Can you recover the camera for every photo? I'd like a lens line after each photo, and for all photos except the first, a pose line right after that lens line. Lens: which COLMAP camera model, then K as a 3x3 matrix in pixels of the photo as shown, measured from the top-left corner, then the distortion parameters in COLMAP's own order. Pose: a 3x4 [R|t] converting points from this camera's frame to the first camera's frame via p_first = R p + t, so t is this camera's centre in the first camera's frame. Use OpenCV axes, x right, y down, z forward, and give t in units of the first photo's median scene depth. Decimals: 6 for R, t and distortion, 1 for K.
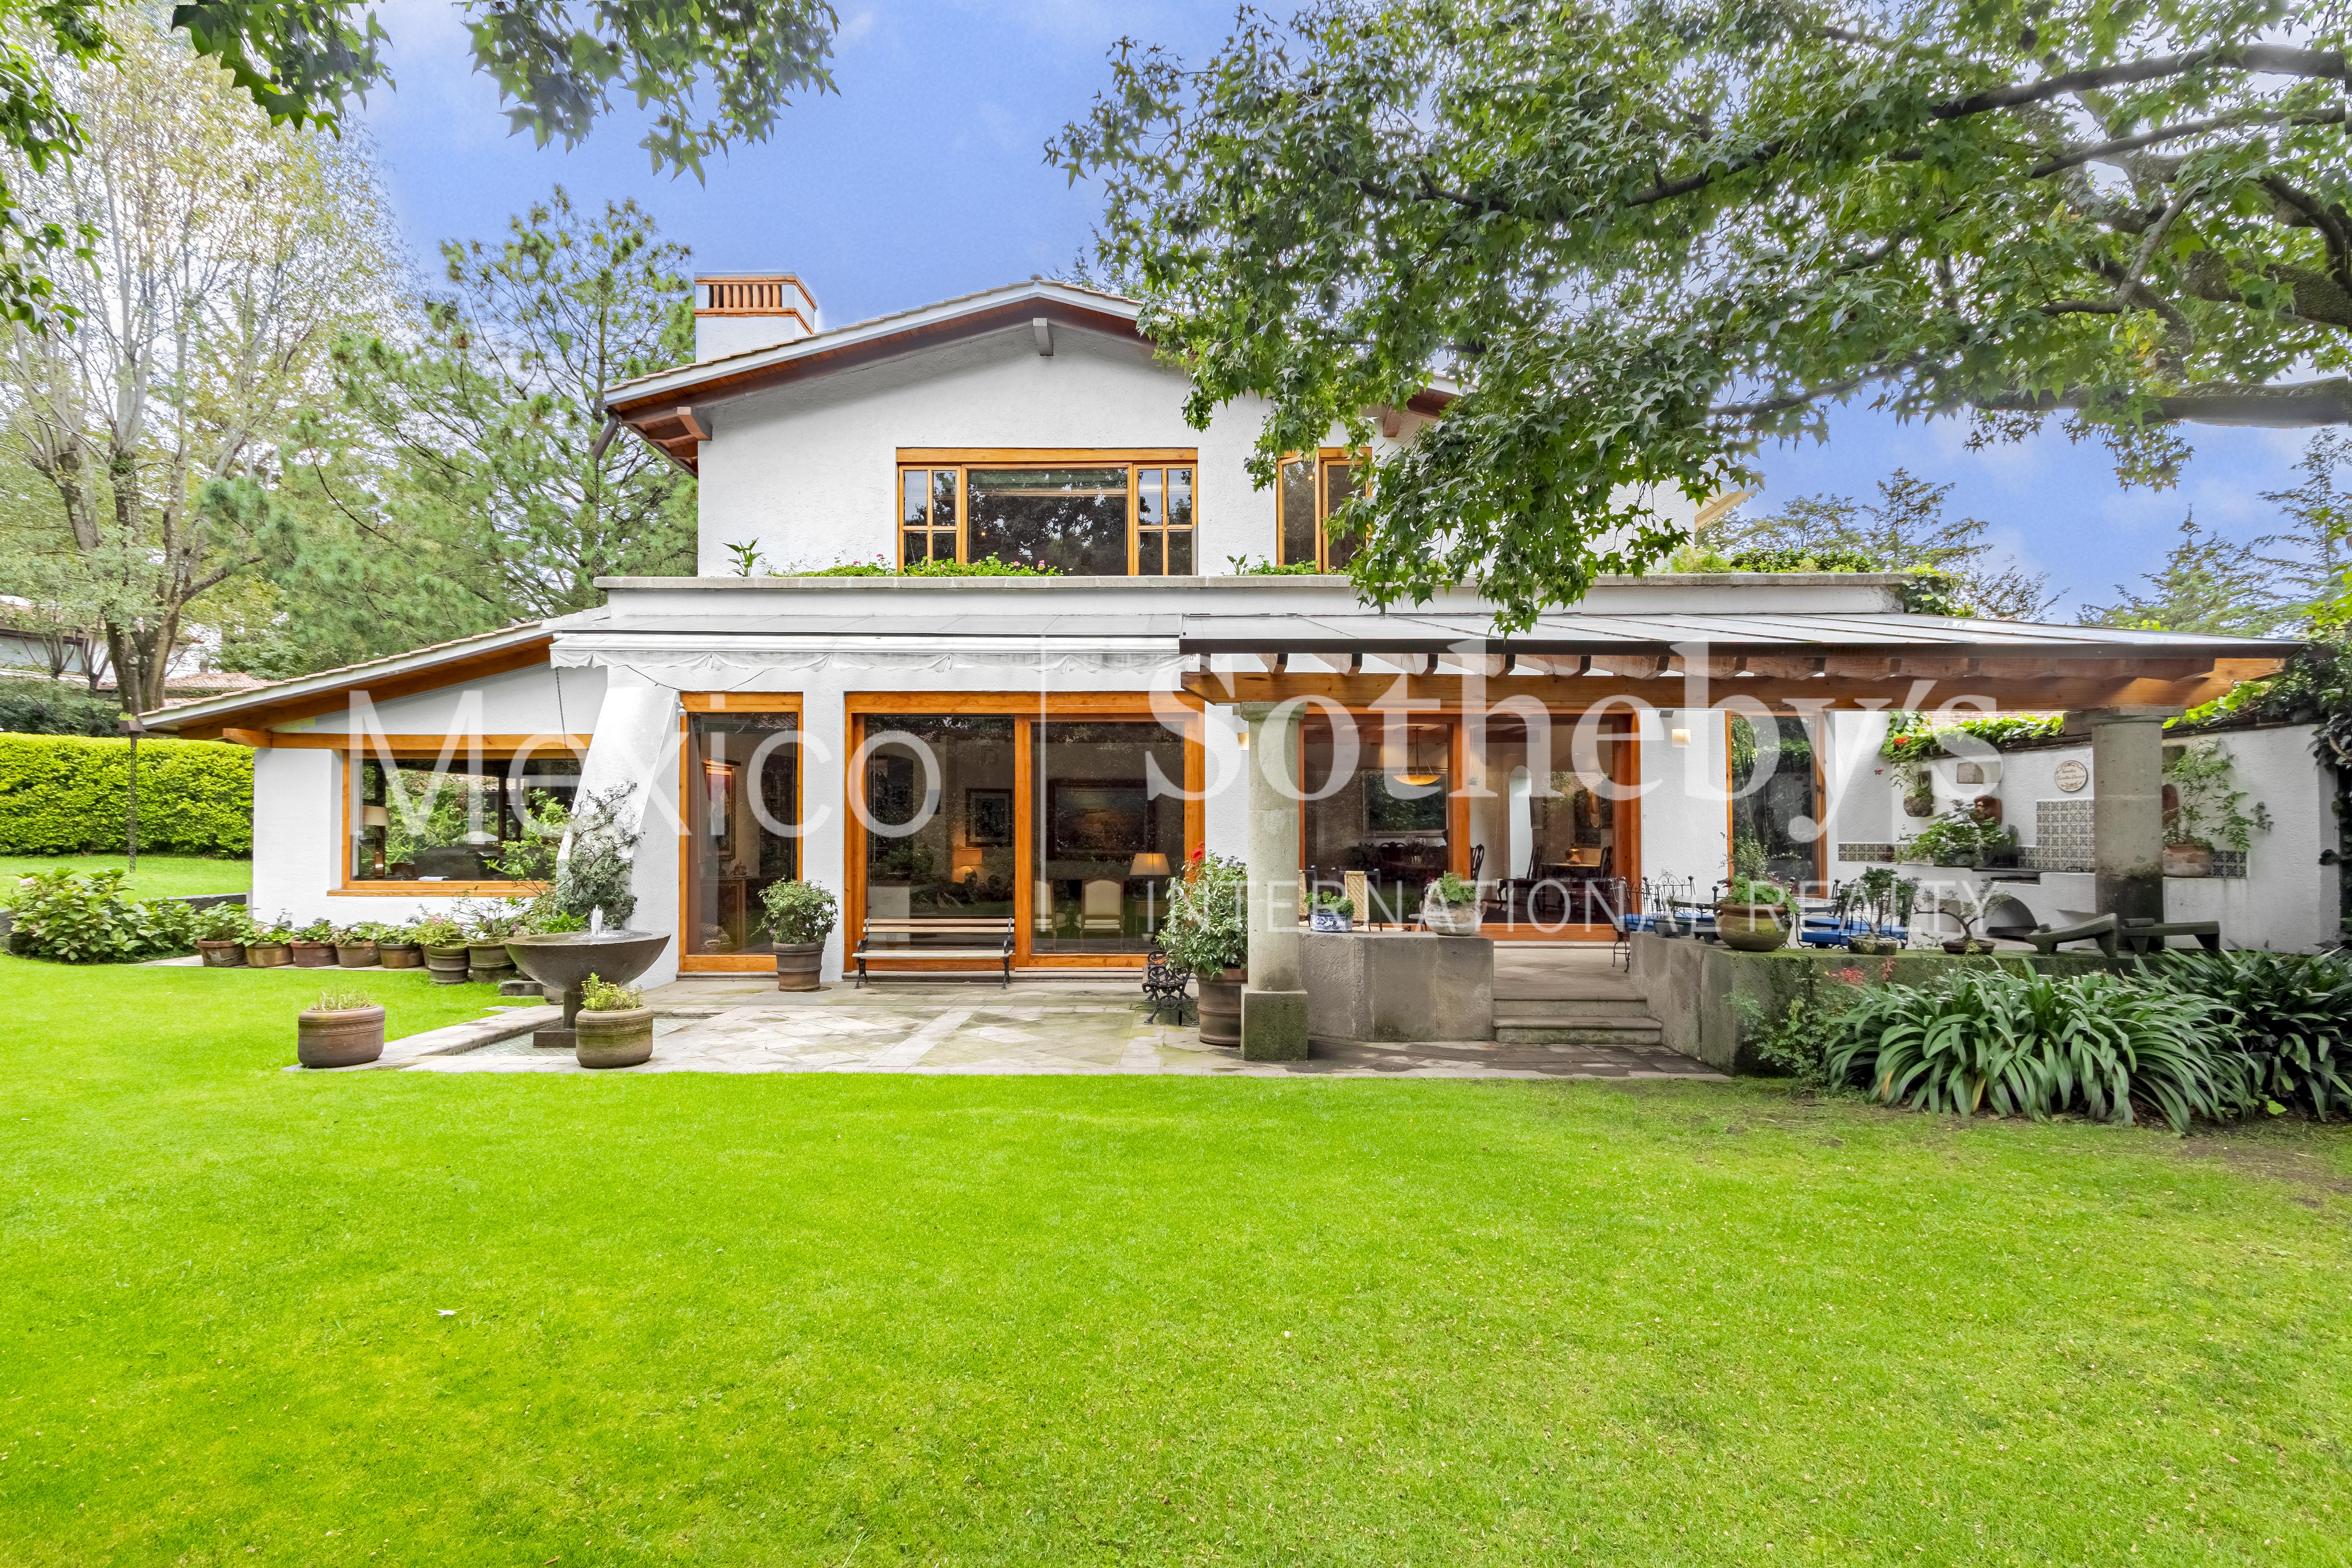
lens RADIAL K [[1084.4, 0, 1176.9], [0, 1084.4, 799.9], [0, 0, 1]] dist [0.007280, -0.001157]
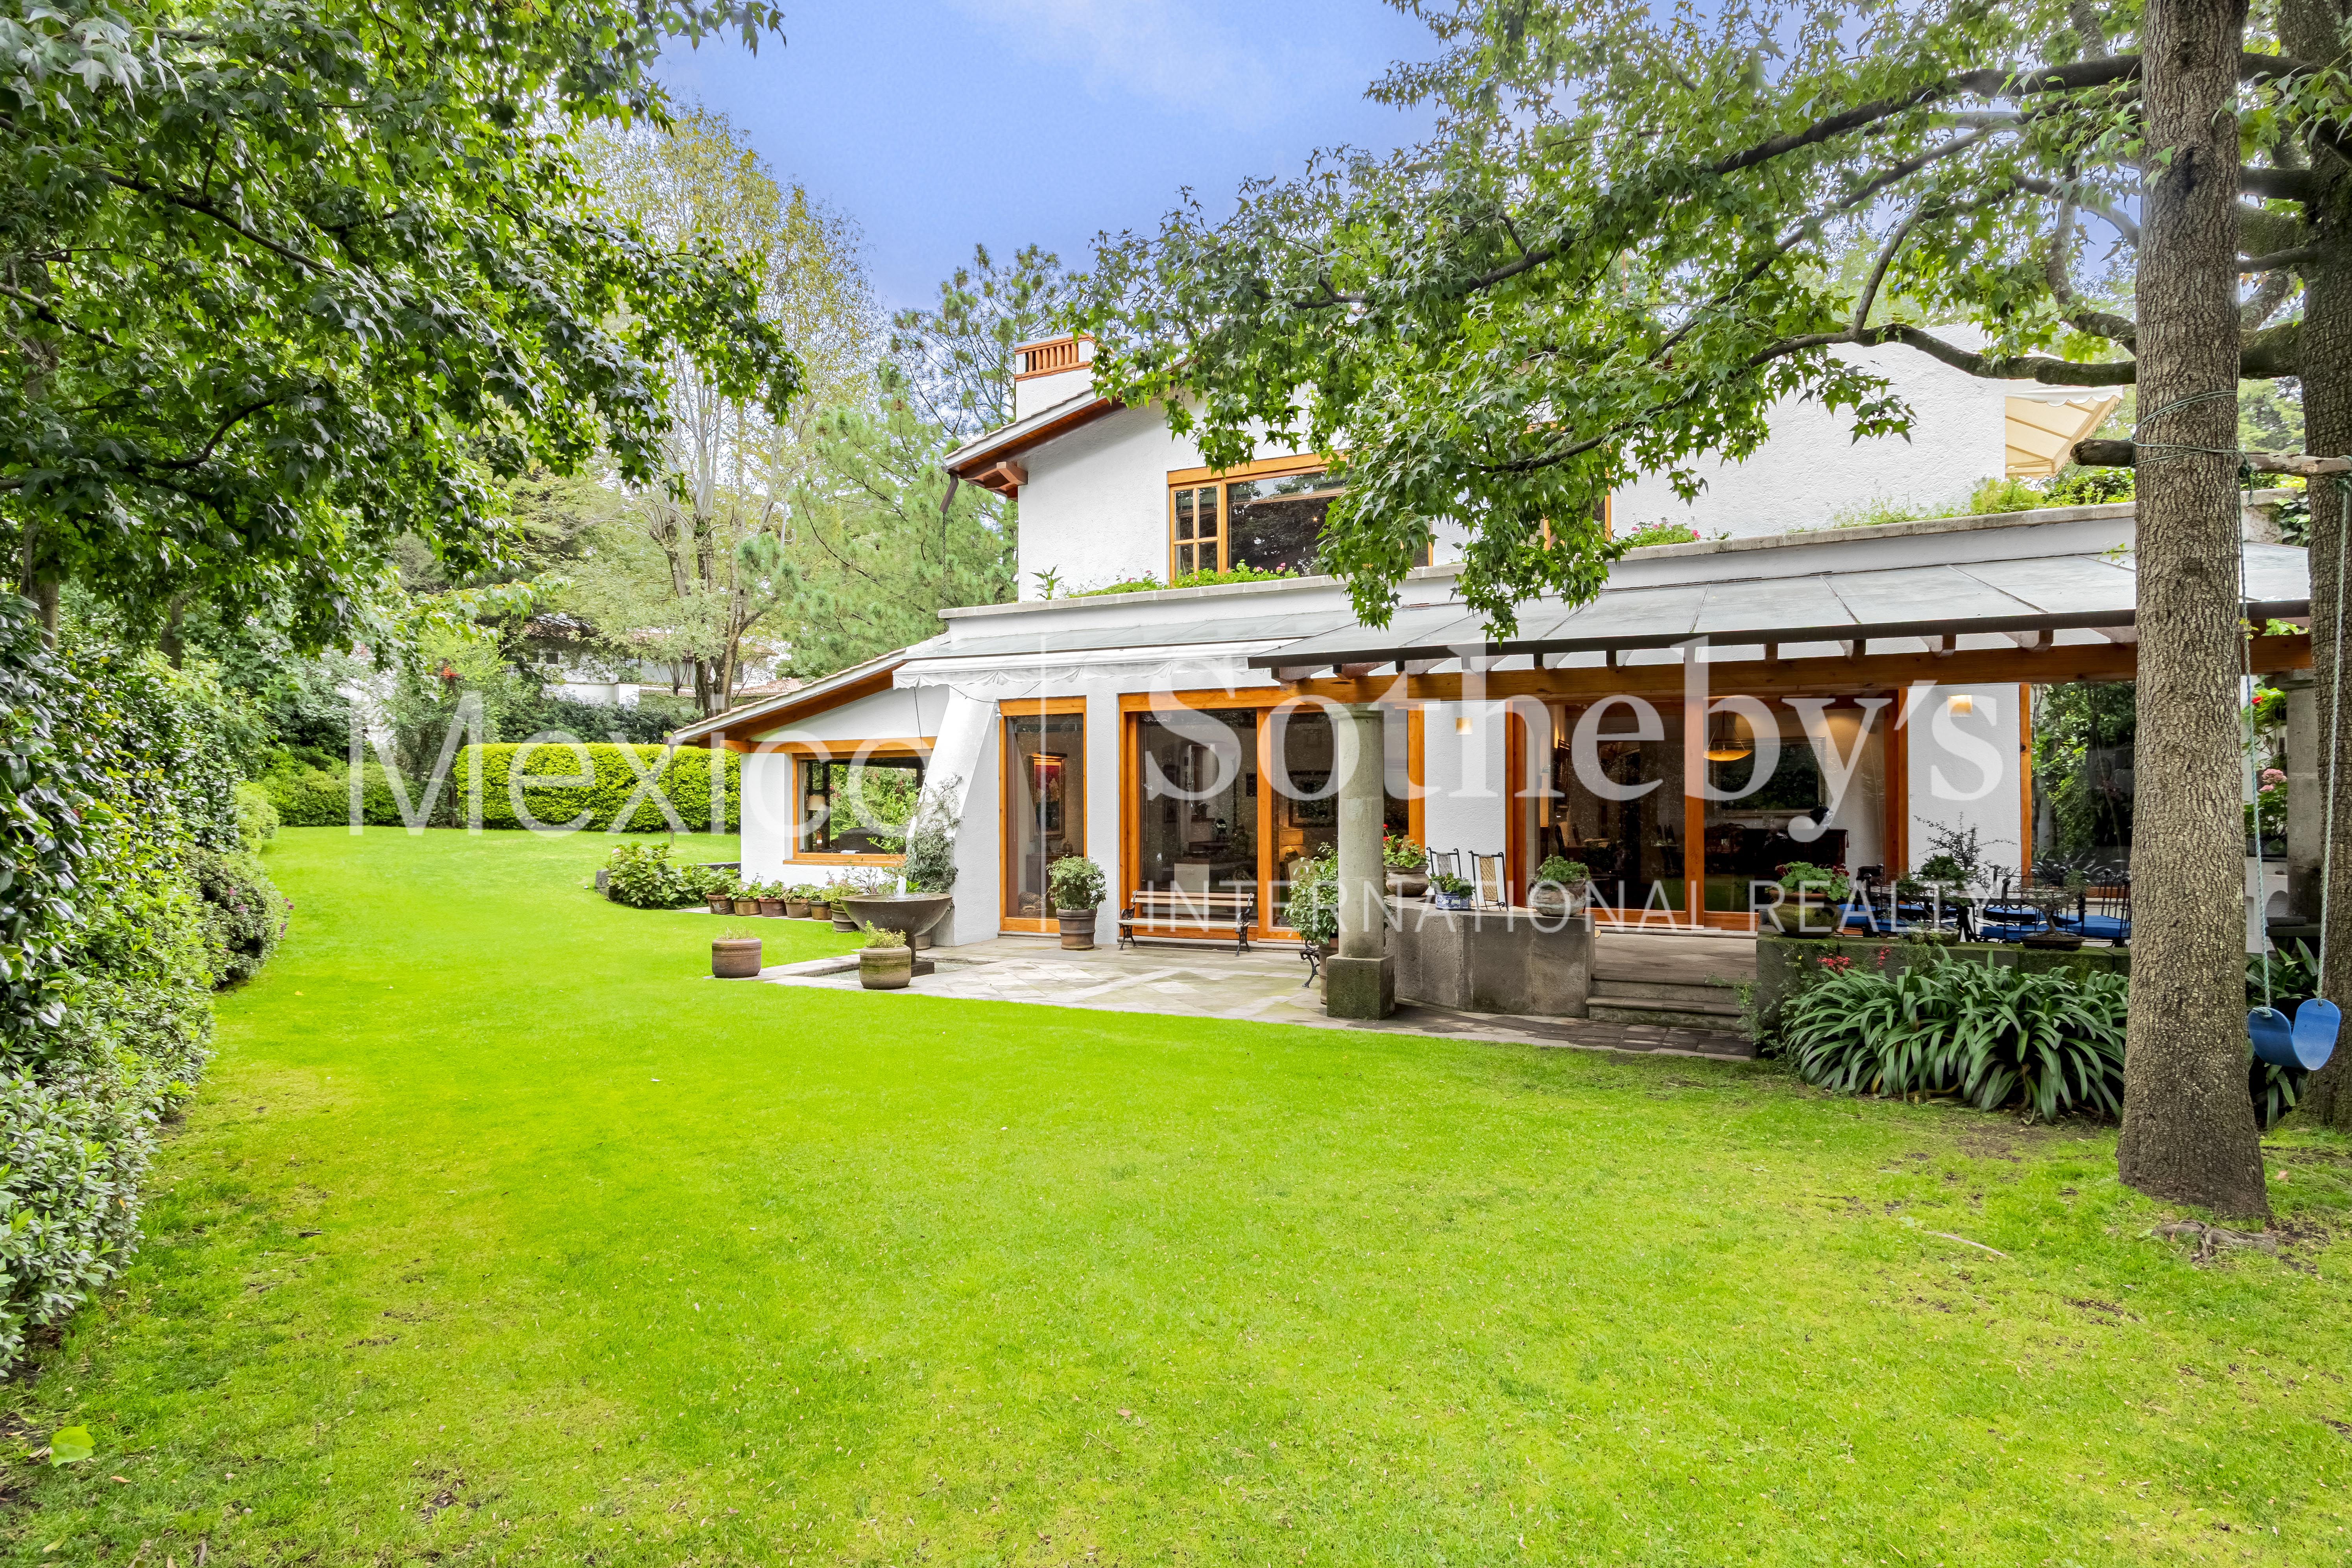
lens RADIAL K [[1210.1, 0, 1174.9], [0, 1210.1, 782.7], [0, 0, 1]] dist [0.002948, 0.001221]
pose [[0.907954, -0.013464, -0.418854, 0.286910], [0.017241, 0.999838, 0.005235, -0.010767], [0.418715, -0.011974, 0.908039, -0.145205]]
